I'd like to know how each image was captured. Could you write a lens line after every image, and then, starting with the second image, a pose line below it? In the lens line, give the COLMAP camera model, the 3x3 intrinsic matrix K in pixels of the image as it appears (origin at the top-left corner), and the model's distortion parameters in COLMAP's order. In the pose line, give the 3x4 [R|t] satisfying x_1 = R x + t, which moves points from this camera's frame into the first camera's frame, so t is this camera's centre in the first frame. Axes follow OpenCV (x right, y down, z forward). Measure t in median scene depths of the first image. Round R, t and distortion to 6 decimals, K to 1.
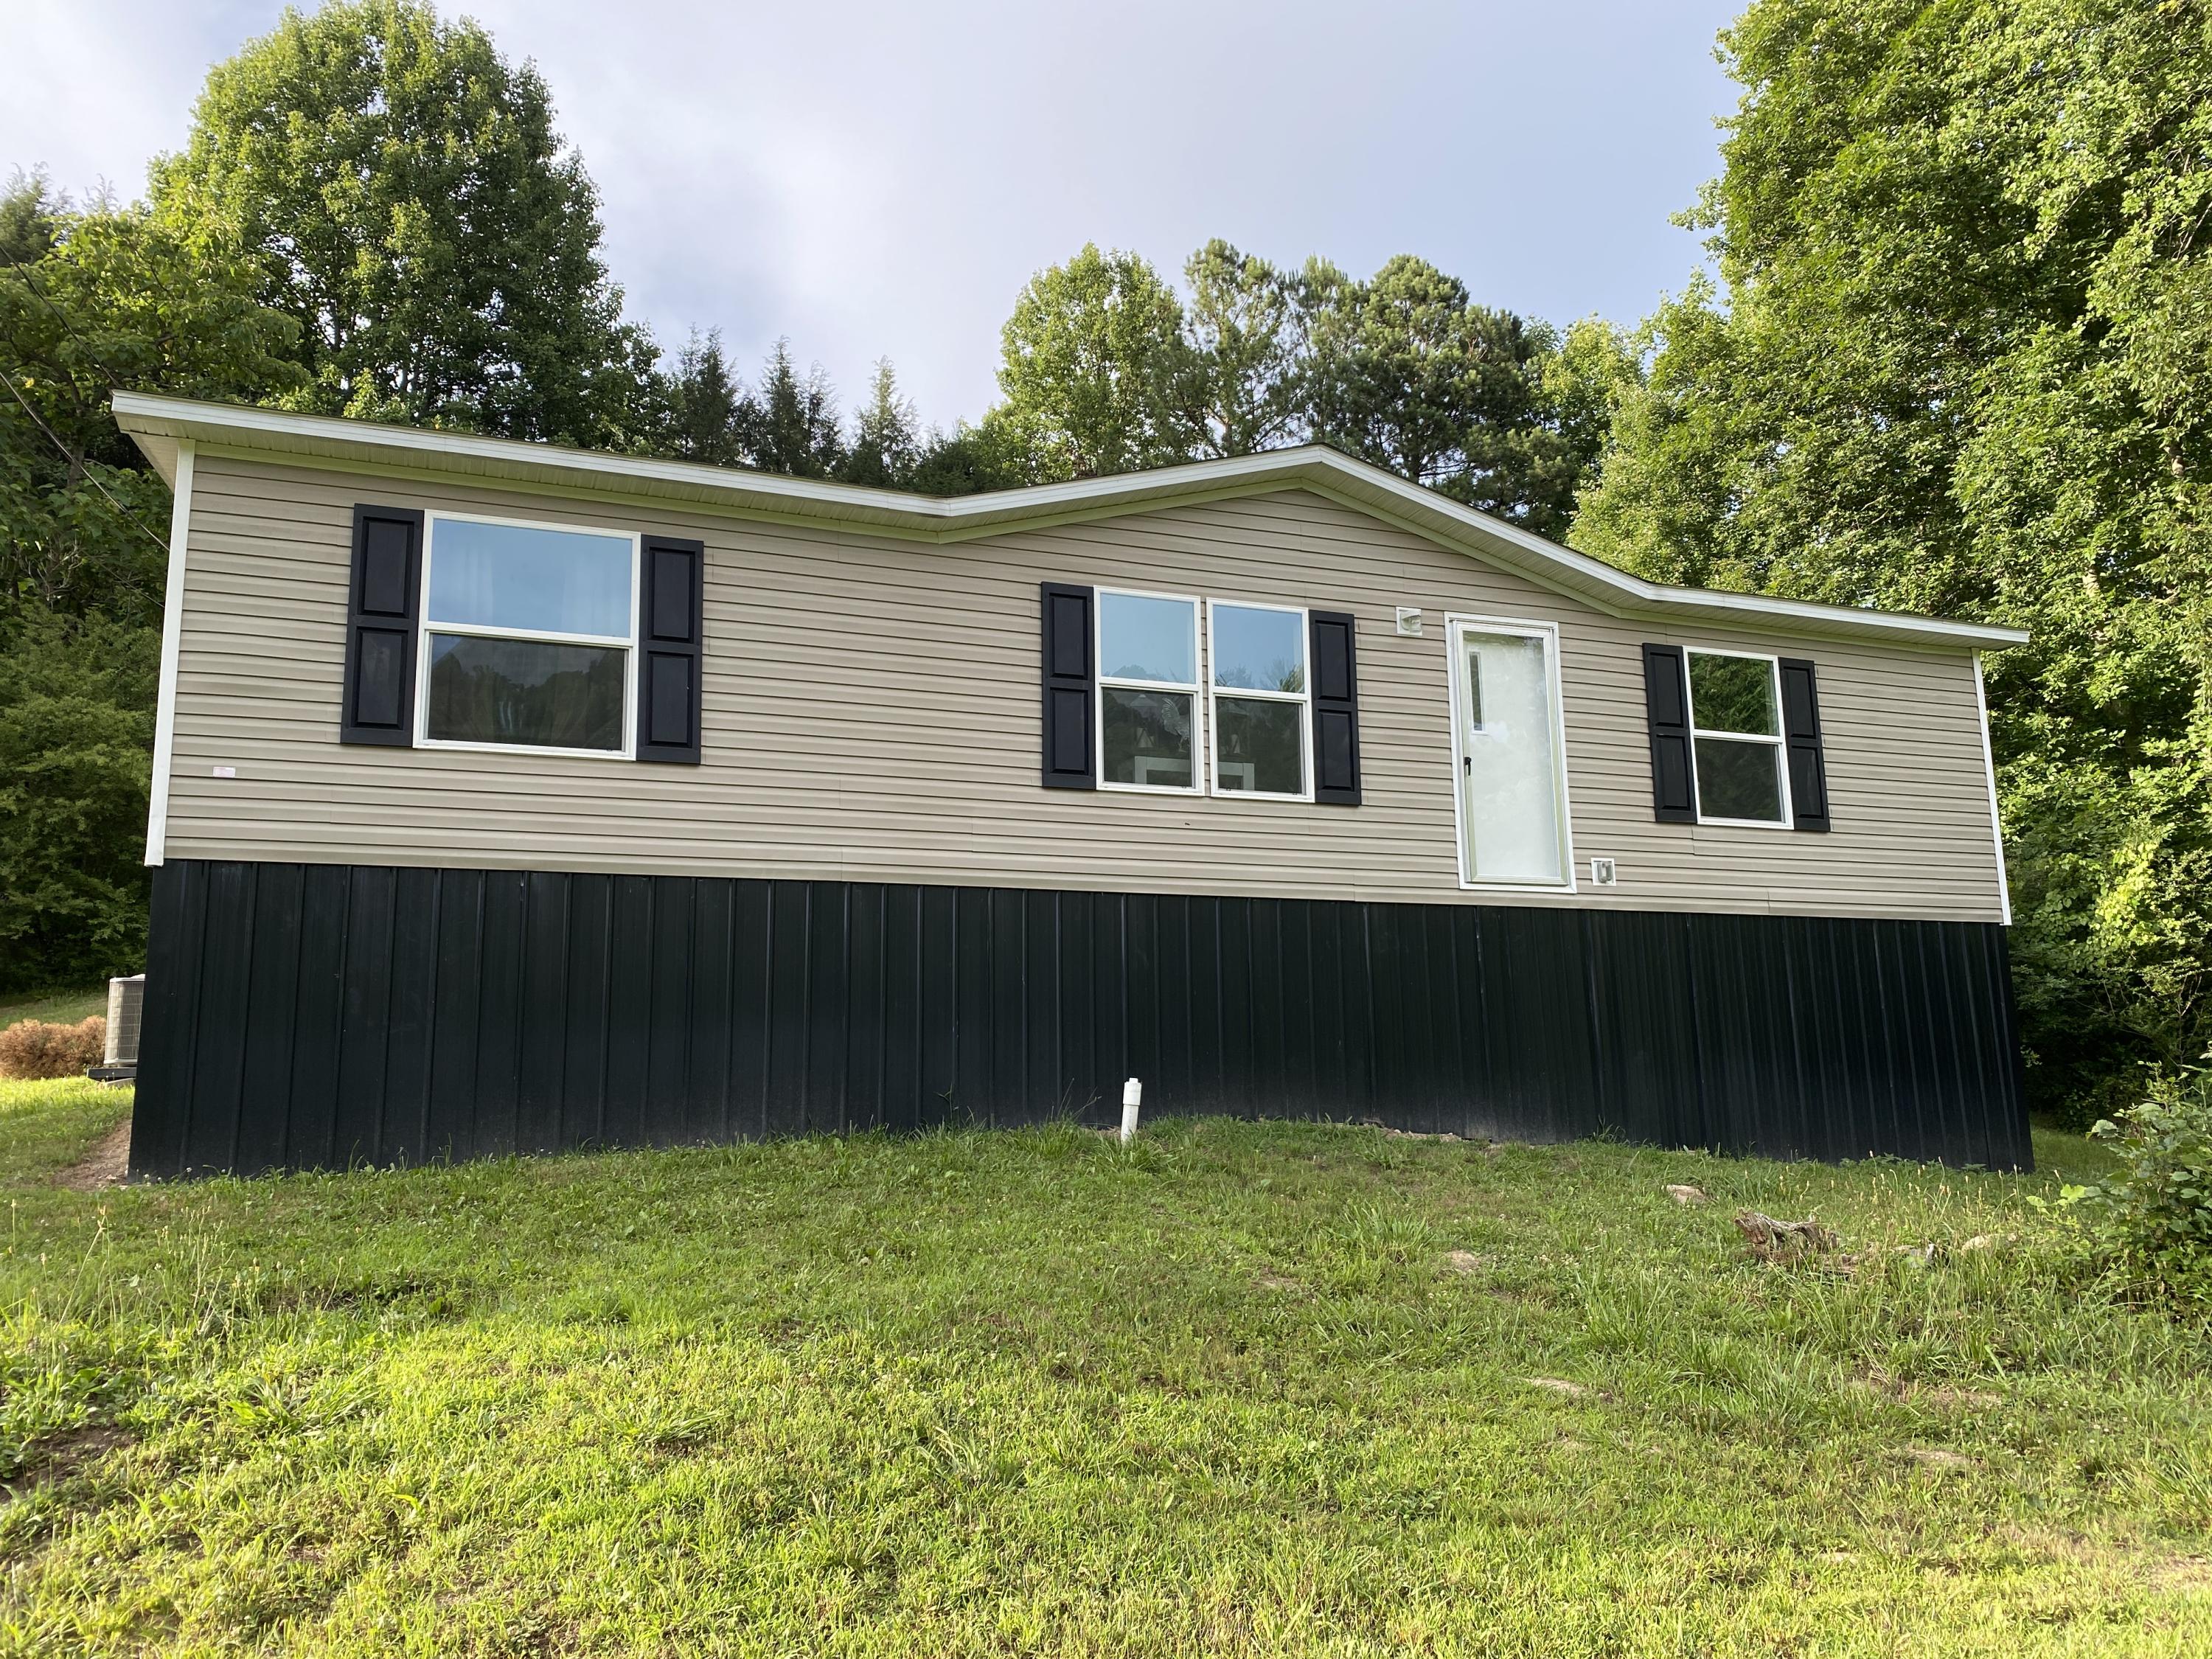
lens RADIAL K [[1681.5, 0, 1106.0], [0, 1681.5, 829.5], [0, 0, 1]] dist [0.005495, -0.005112]
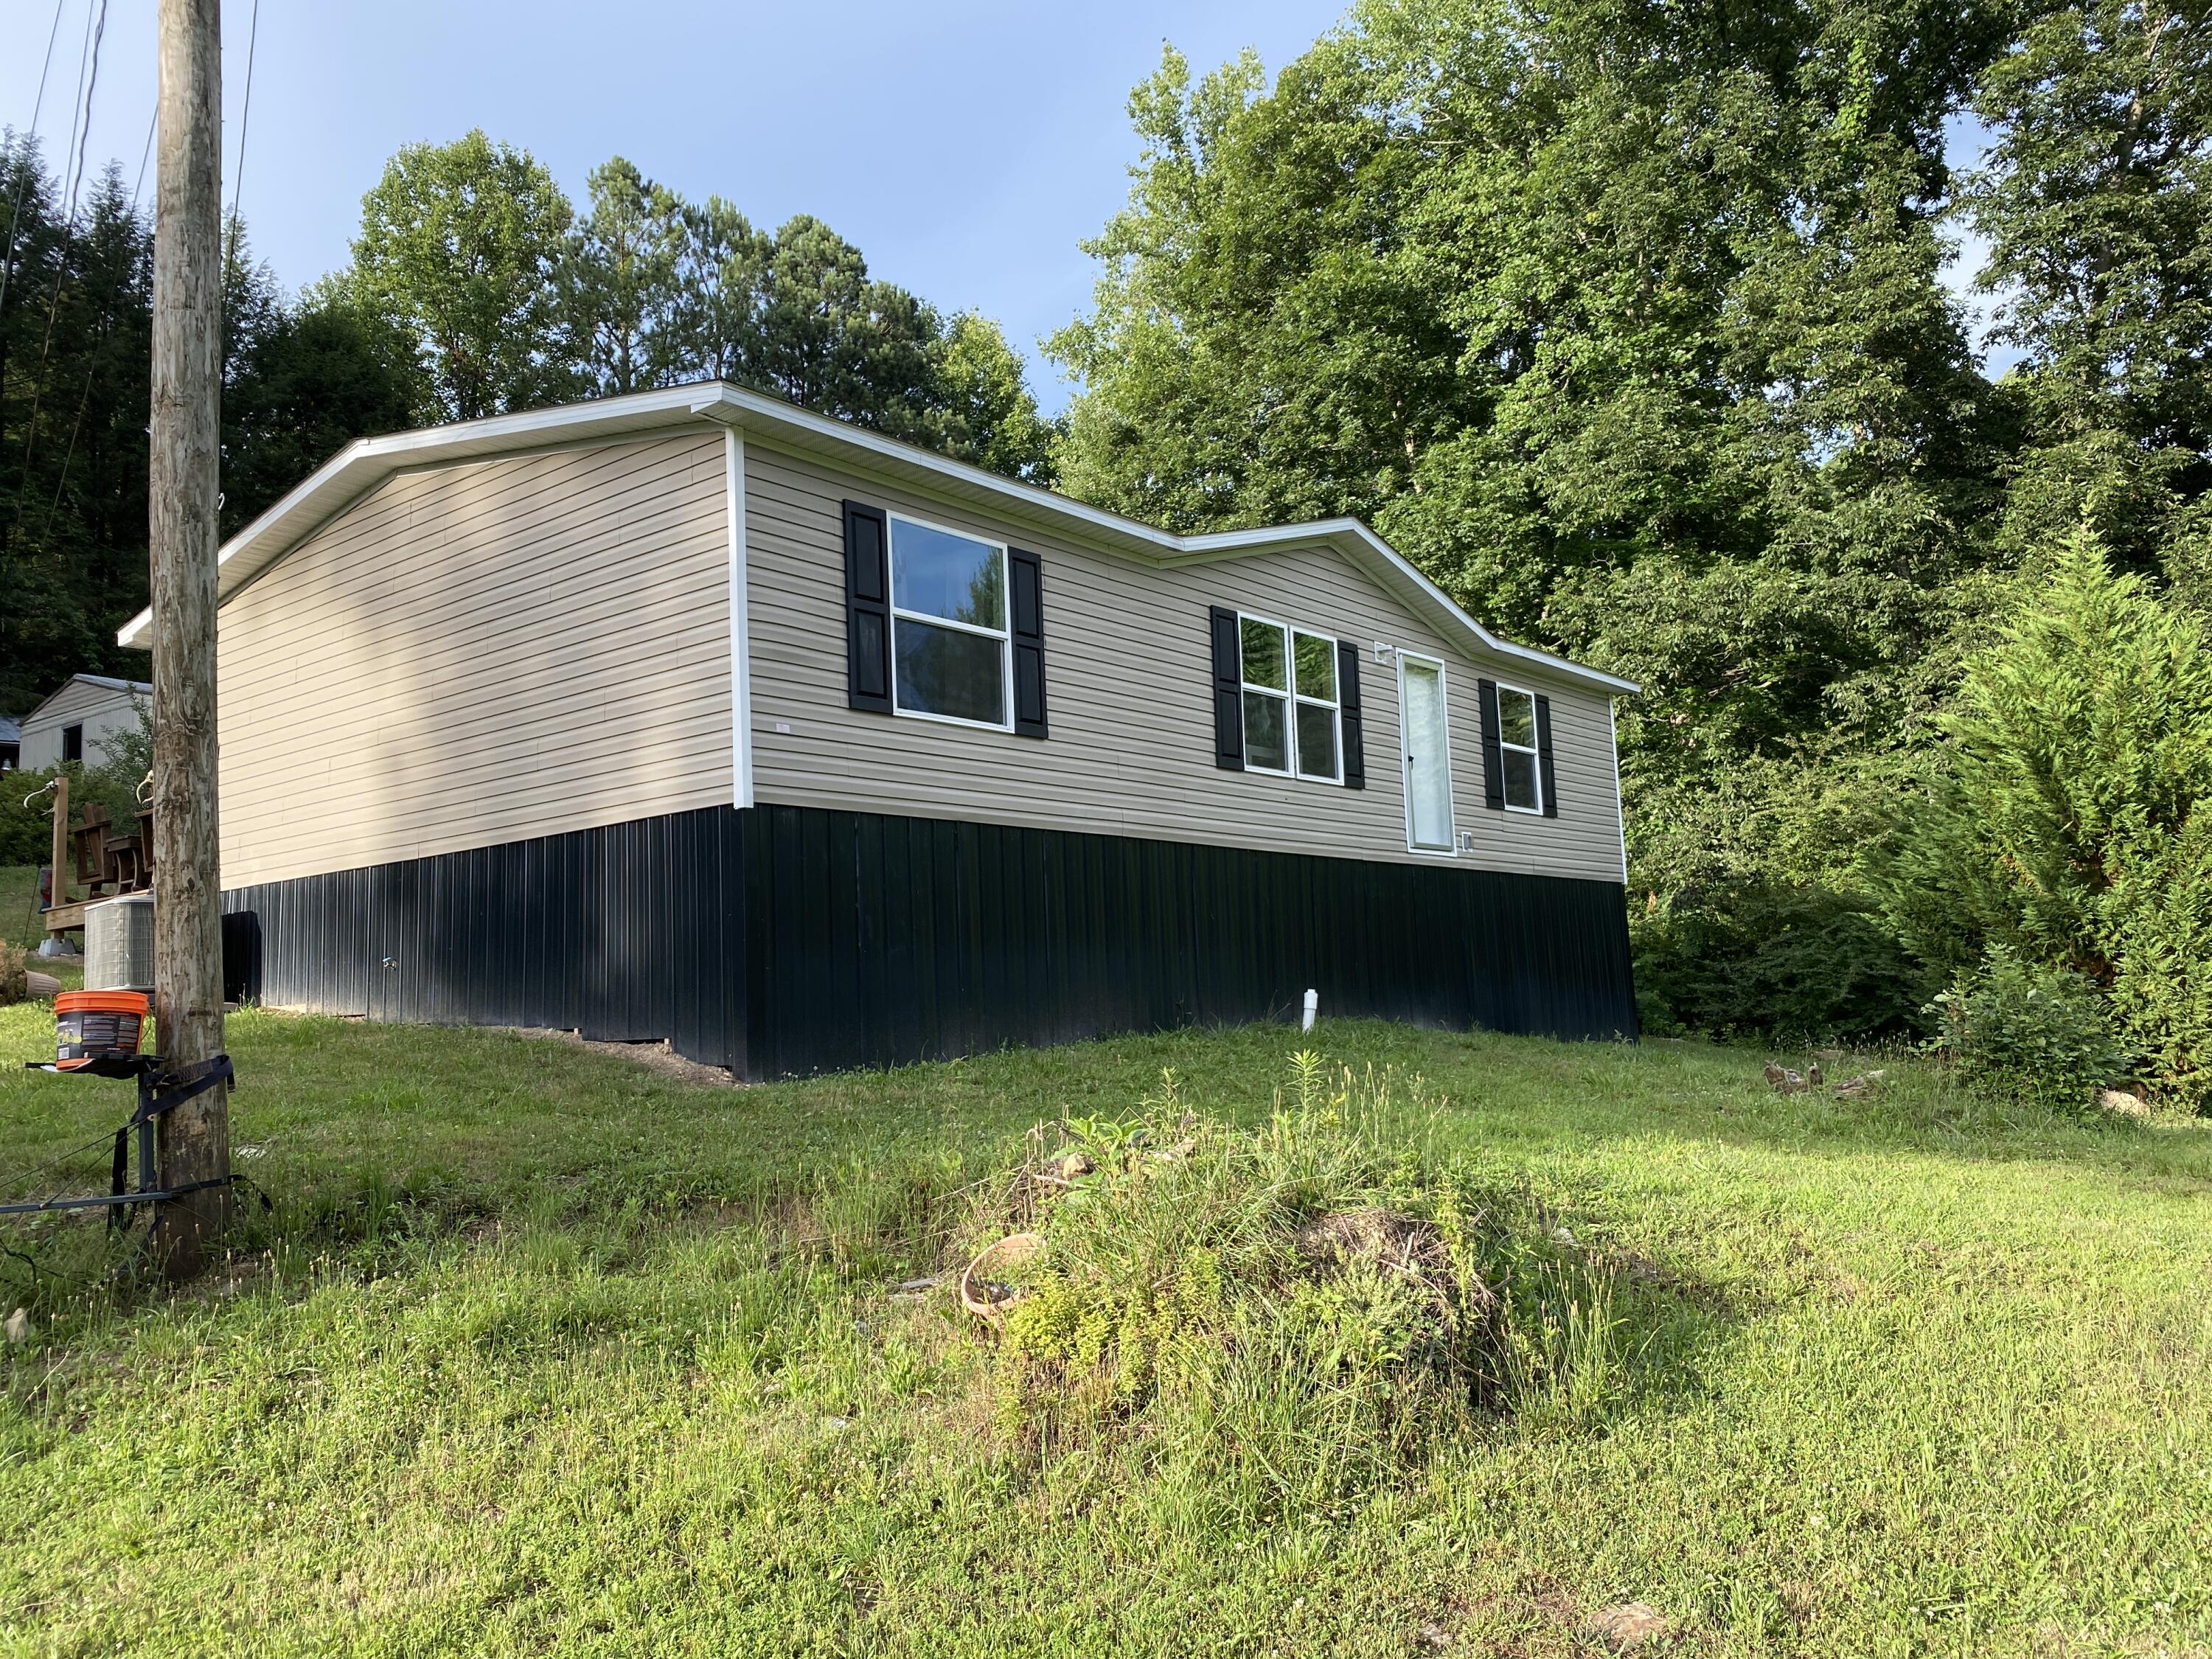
lens RADIAL K [[1681.5, 0, 1106.0], [0, 1681.5, 829.5], [0, 0, 1]] dist [0.005495, -0.005112]
pose [[0.876560, 0.035702, 0.479966, -0.608860], [-0.055706, 0.998069, 0.027495, -0.006611], [-0.478057, -0.050838, 0.876856, -0.080300]]
